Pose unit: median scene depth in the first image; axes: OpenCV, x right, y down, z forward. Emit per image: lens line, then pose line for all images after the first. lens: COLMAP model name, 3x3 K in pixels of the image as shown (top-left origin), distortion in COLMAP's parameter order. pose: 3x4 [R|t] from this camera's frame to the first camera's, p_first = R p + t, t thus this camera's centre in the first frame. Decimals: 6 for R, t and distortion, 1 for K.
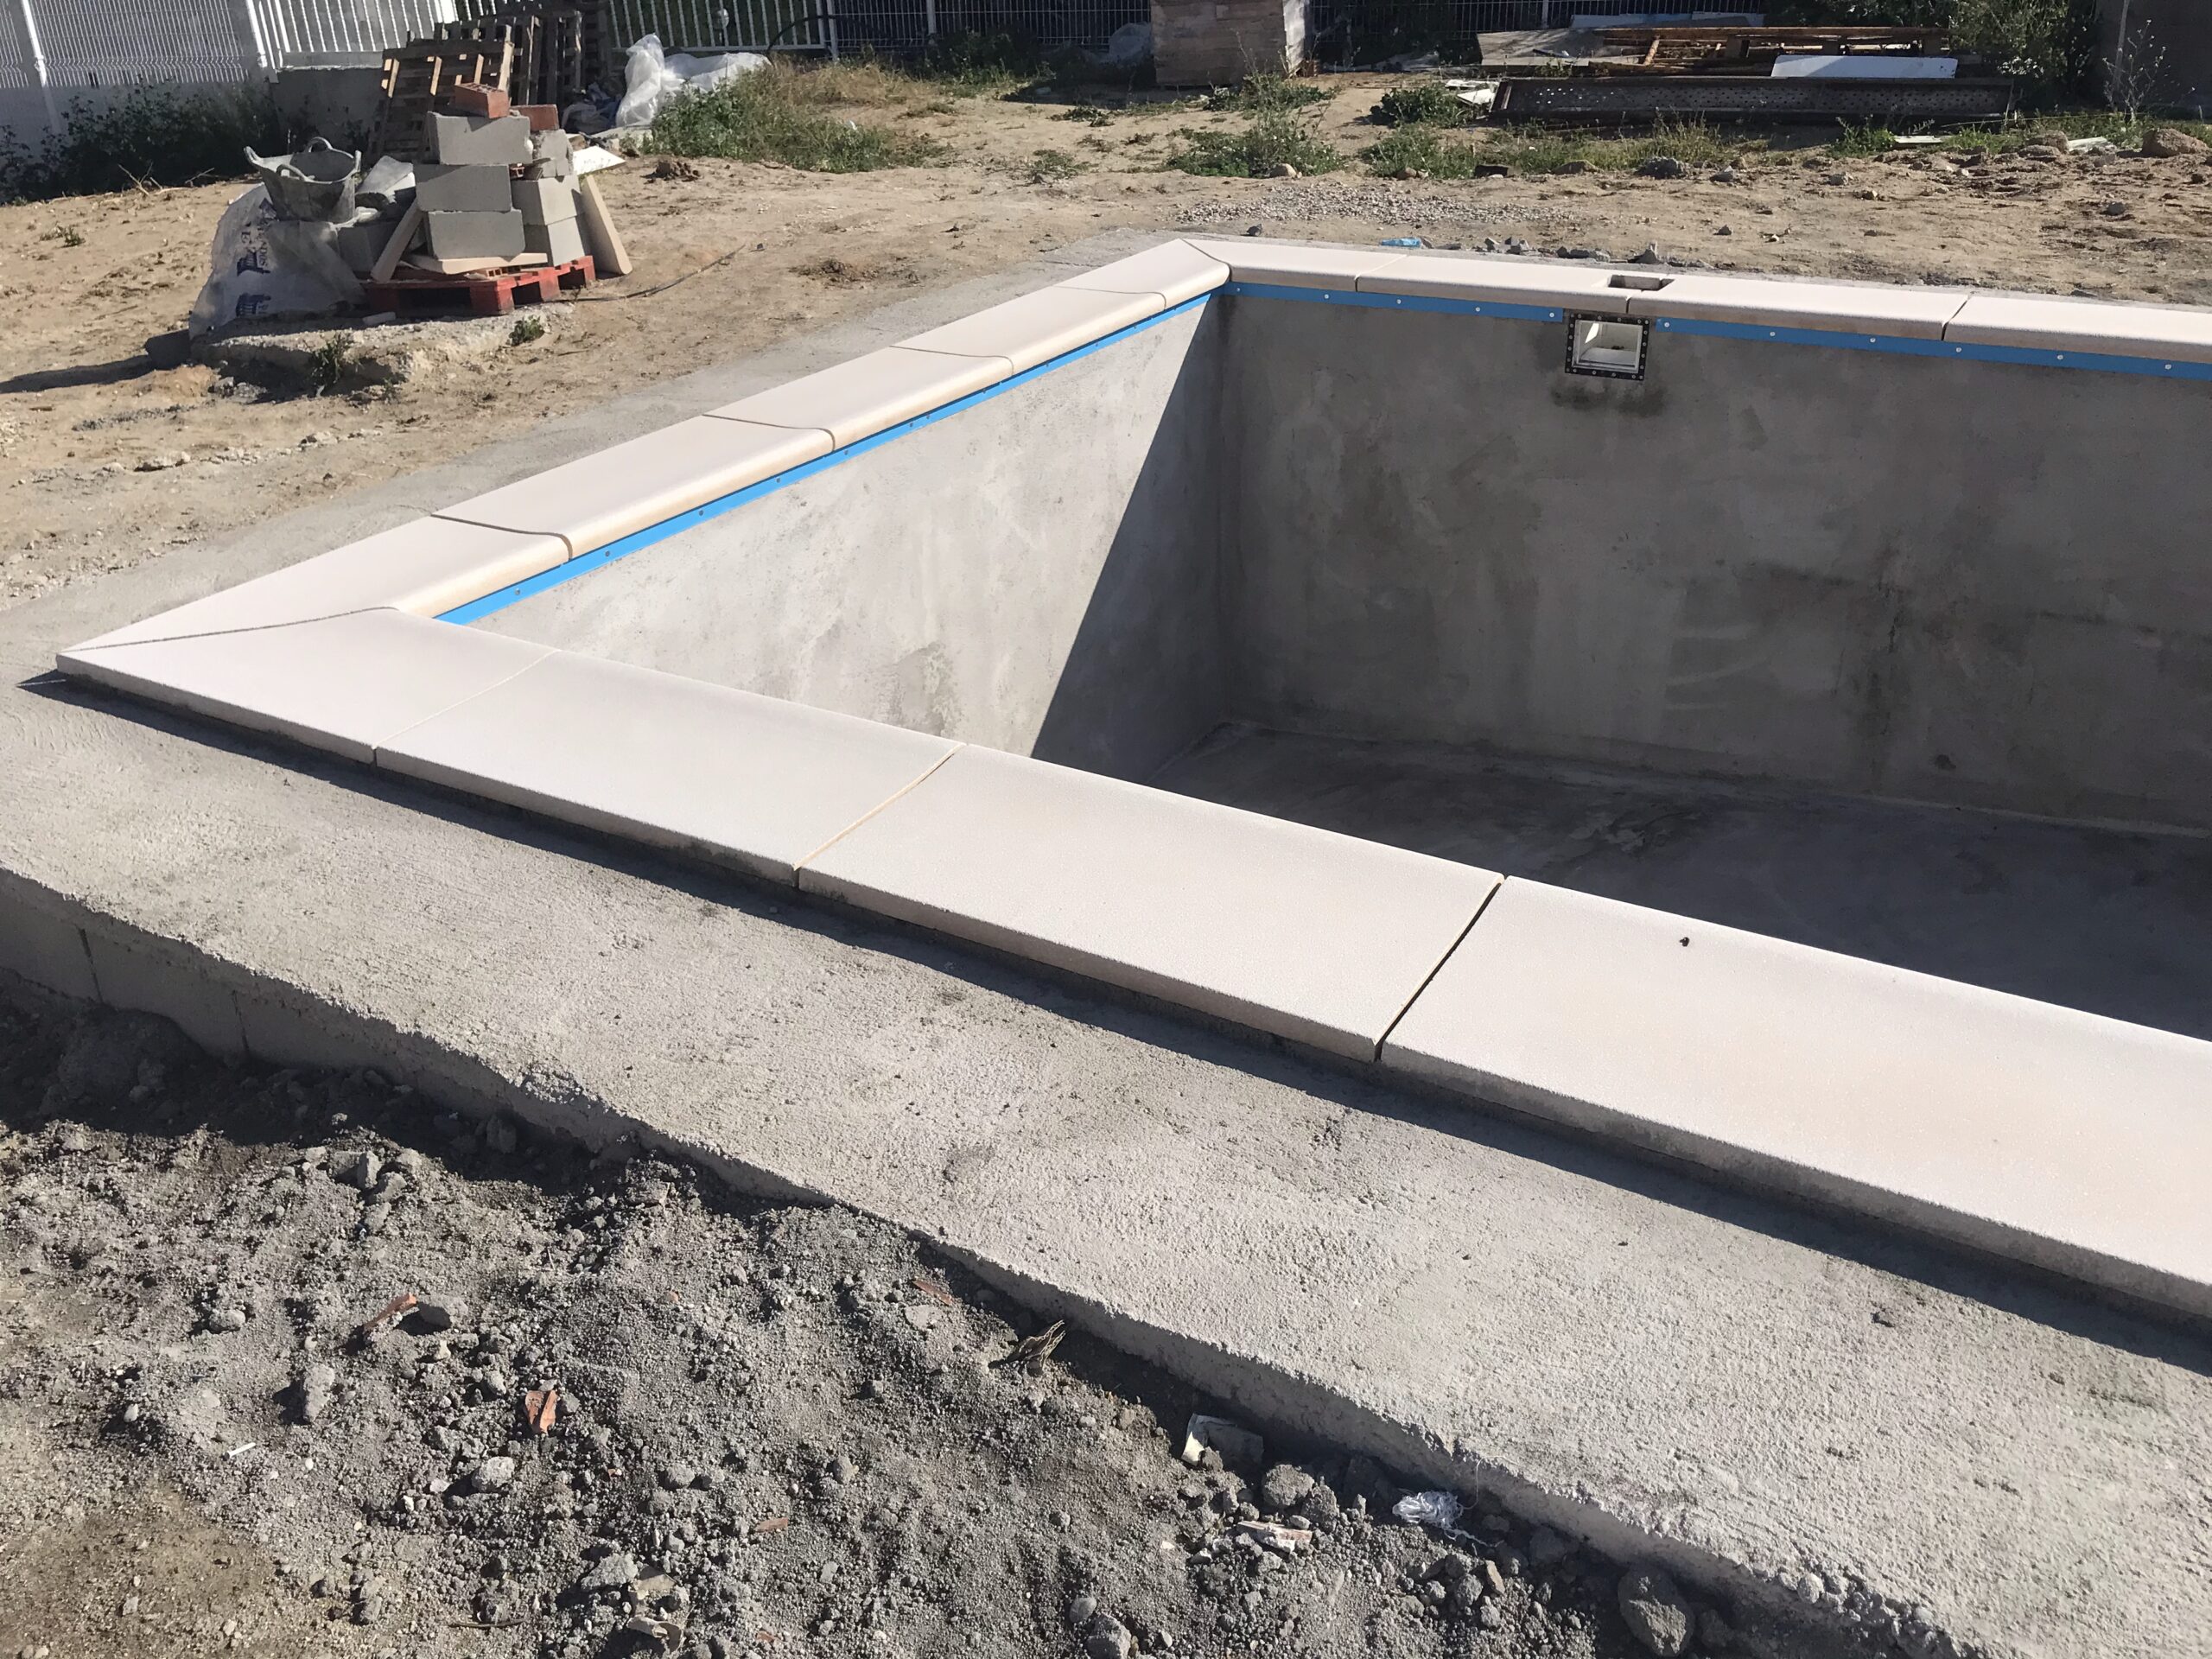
lens RADIAL K [[1801.2, 0, 1126.8], [0, 1801.2, 883.2], [0, 0, 1]] dist [0.017908, -0.010442]
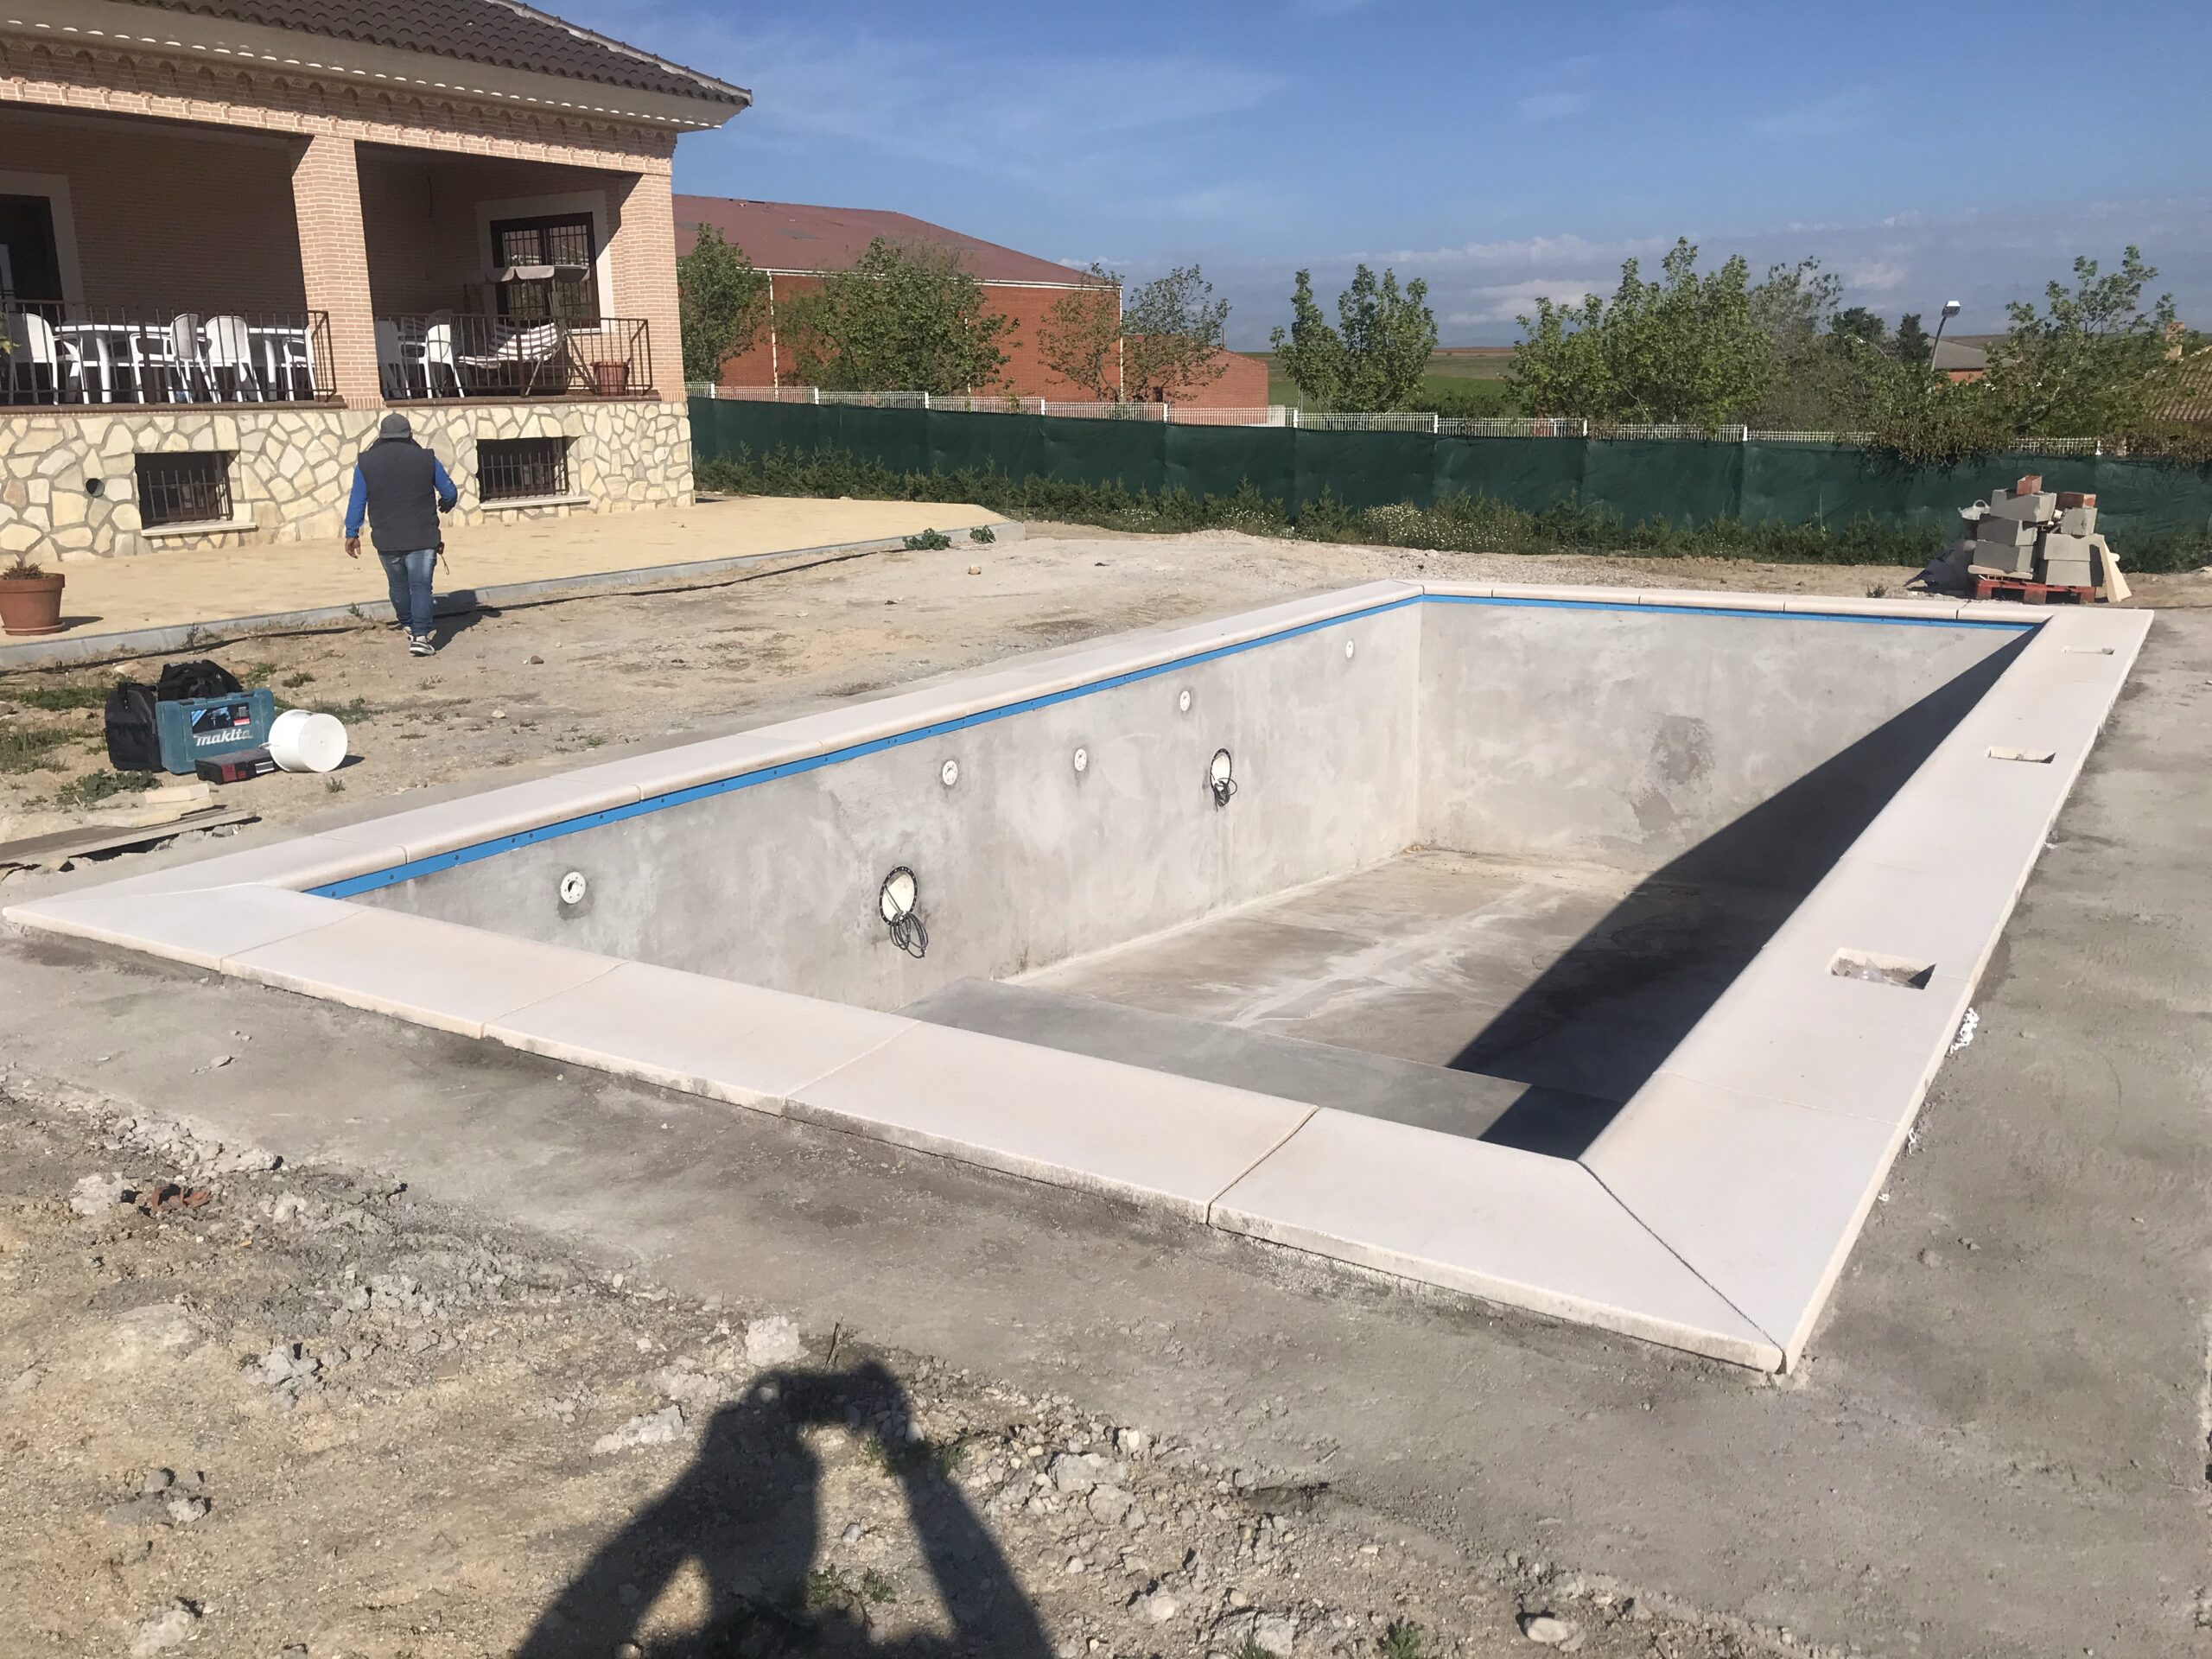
lens RADIAL K [[1801.2, 0, 1115.2], [0, 1801.2, 844.5], [0, 0, 1]] dist [0.017908, -0.010442]
pose [[-0.000453, 0.281881, -0.959449, 1.634303], [-0.482235, 0.840456, 0.247149, -0.172039], [0.876042, 0.462792, 0.135552, 0.174925]]
